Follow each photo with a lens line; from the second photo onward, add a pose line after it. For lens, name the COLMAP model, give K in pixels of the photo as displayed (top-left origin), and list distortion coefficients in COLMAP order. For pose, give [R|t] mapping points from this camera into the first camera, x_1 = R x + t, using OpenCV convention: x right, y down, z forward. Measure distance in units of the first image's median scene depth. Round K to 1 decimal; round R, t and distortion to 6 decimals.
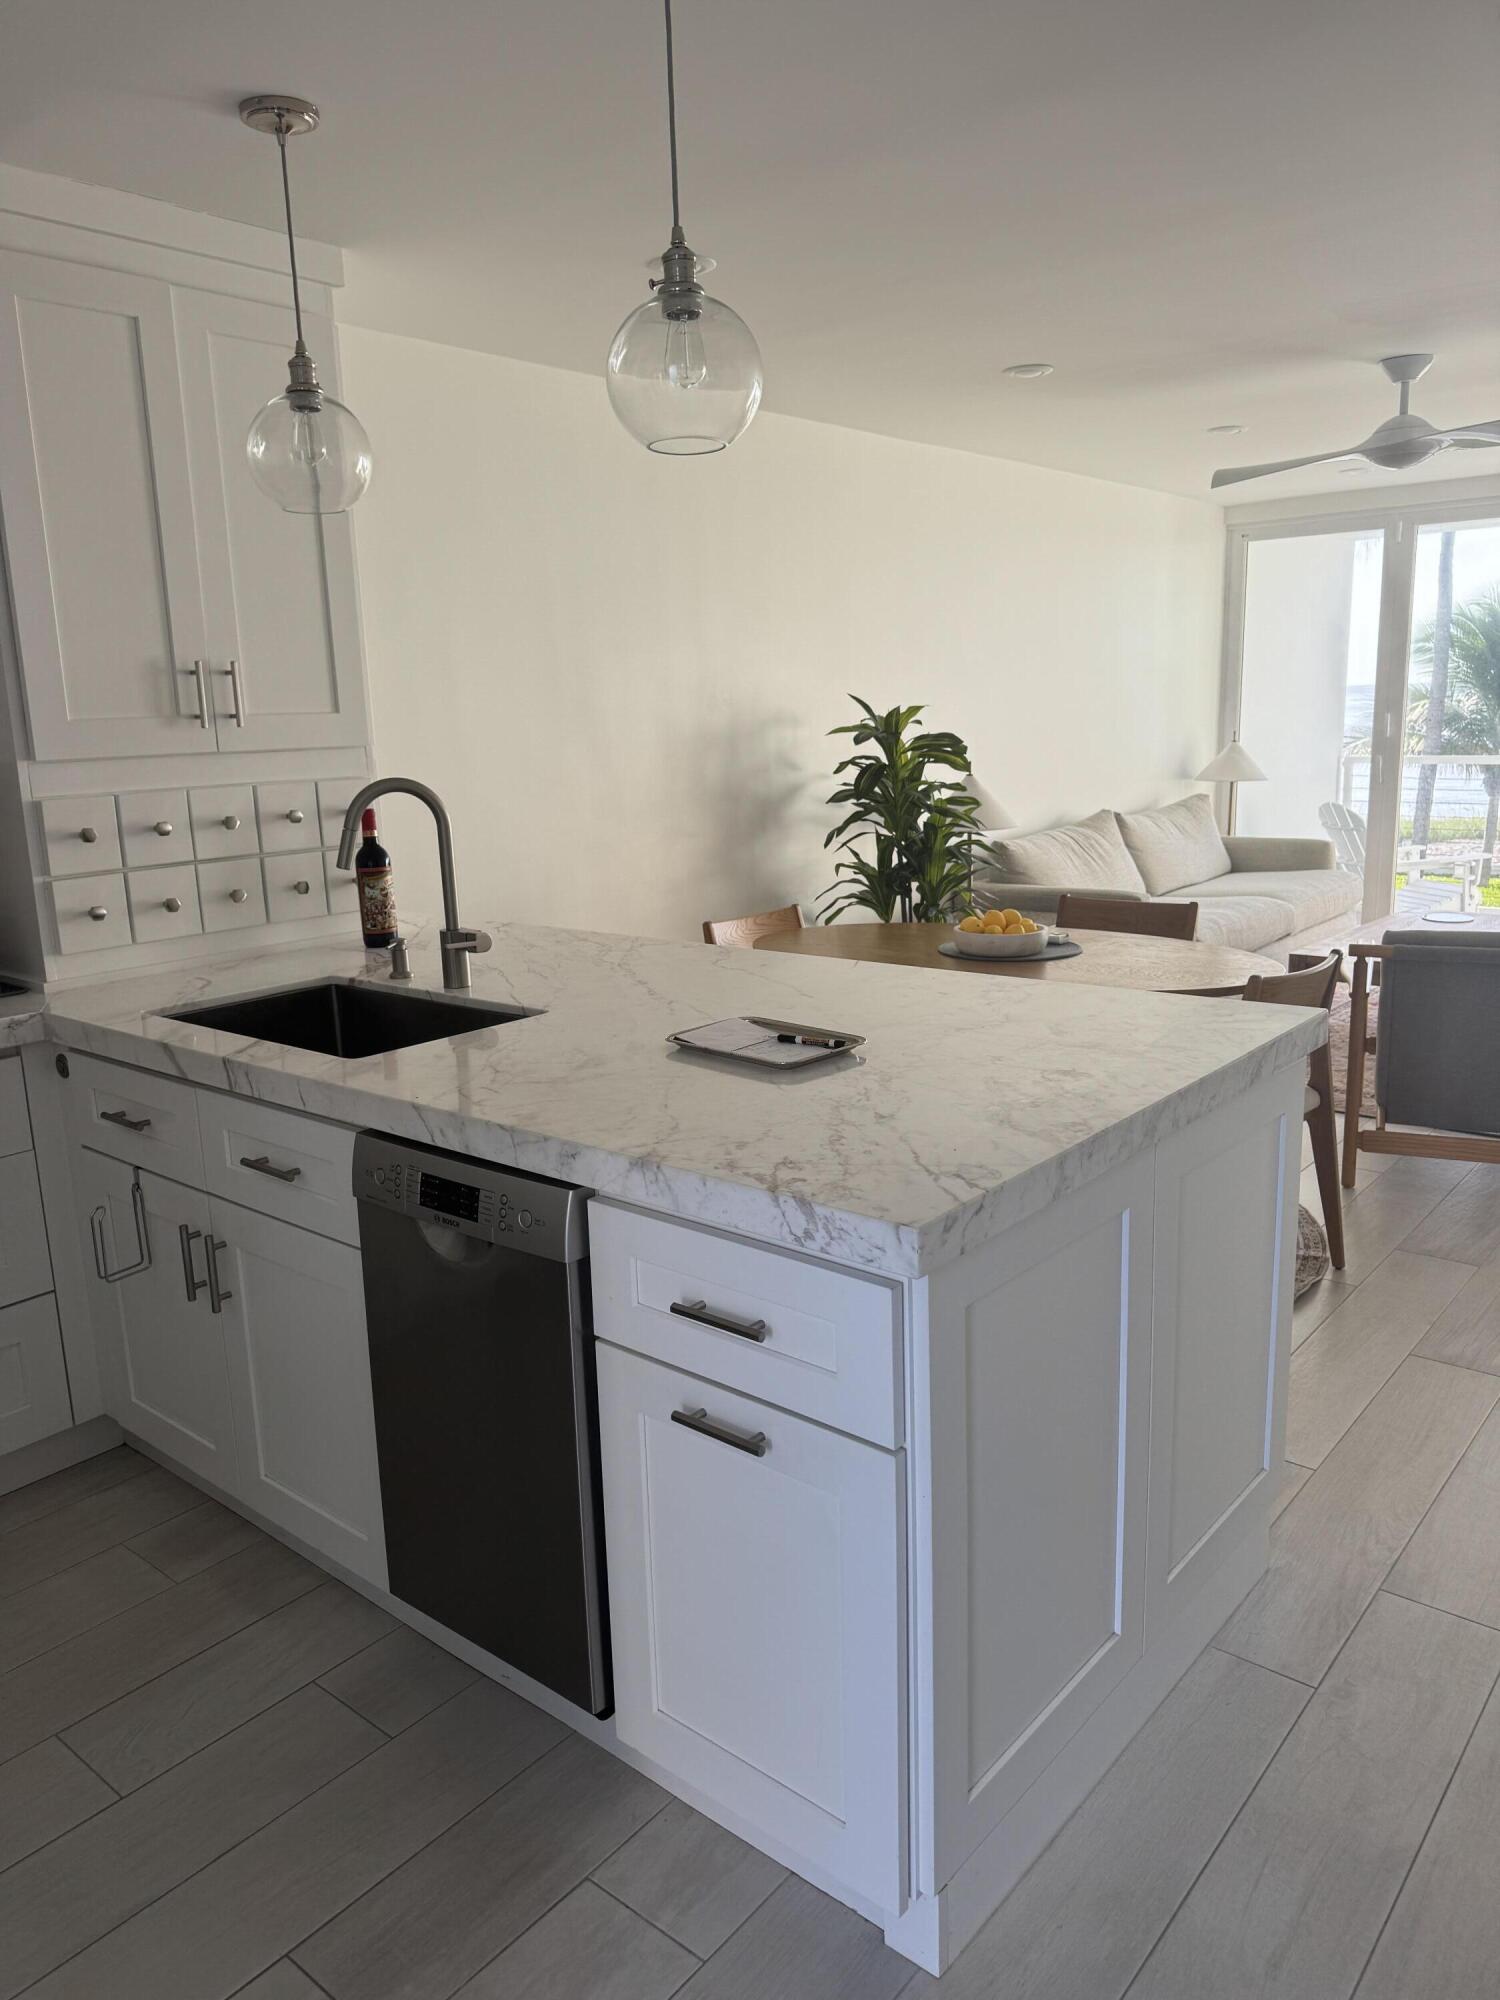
lens RADIAL K [[1398.2, 0, 758.3], [0, 1398.2, 999.7], [0, 0, 1]] dist [0.107839, -0.159548]
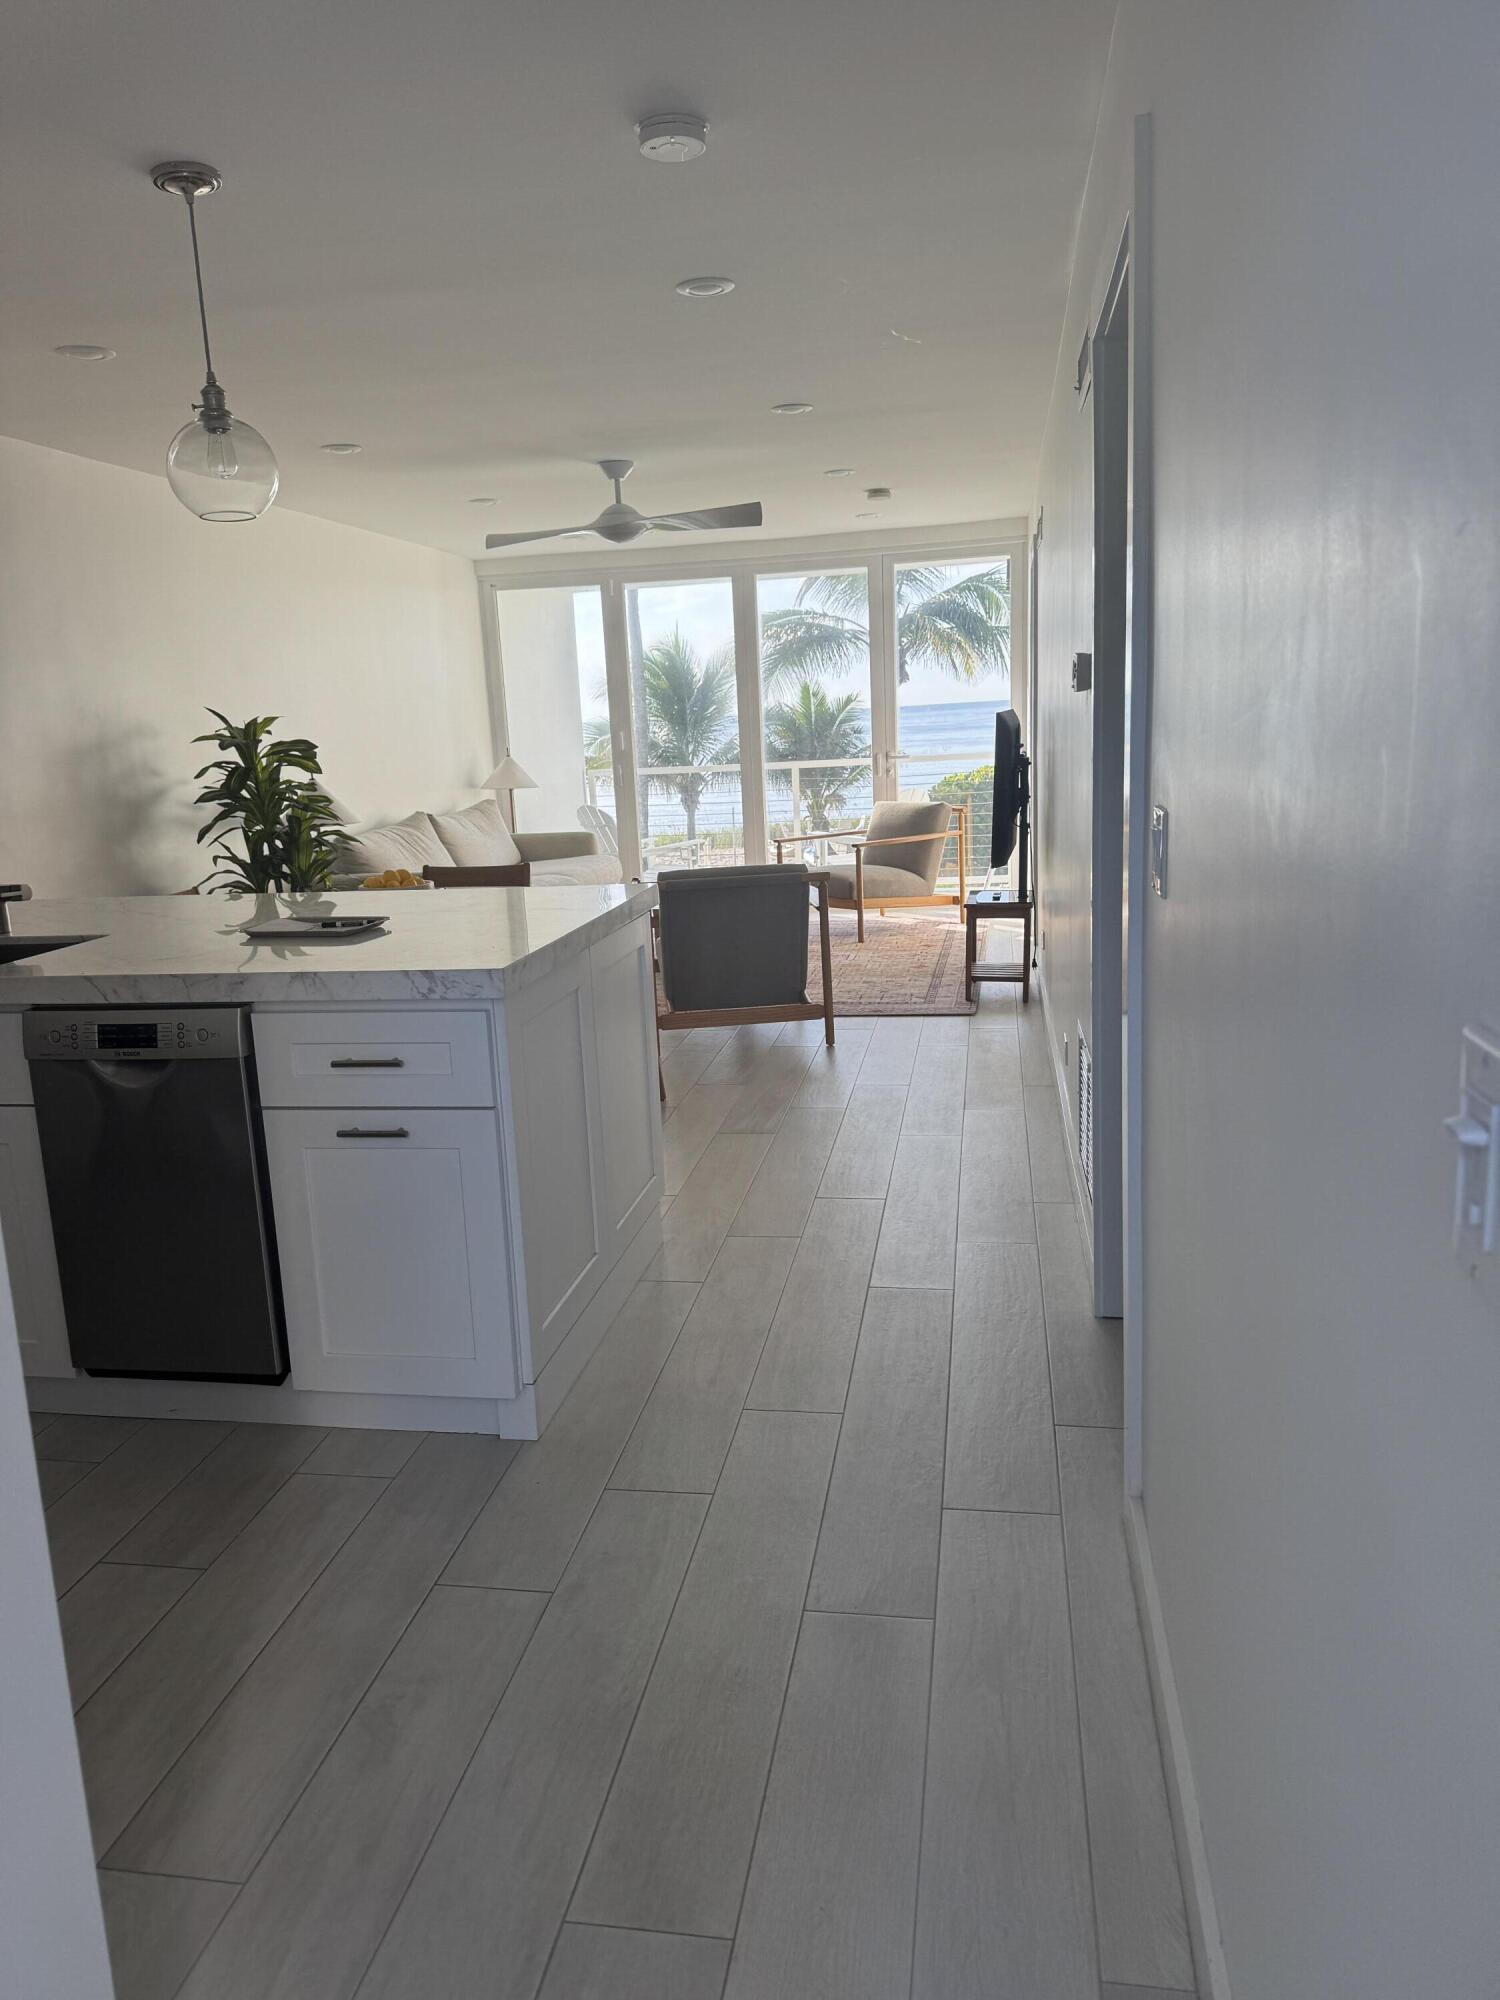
lens RADIAL K [[1398.2, 0, 758.3], [0, 1398.2, 999.7], [0, 0, 1]] dist [0.107839, -0.159548]
pose [[0.864469, -0.109290, 0.490662, -0.137827], [0.121920, 0.992520, 0.006269, 0.064522], [-0.487677, 0.054402, 0.871328, -0.205930]]
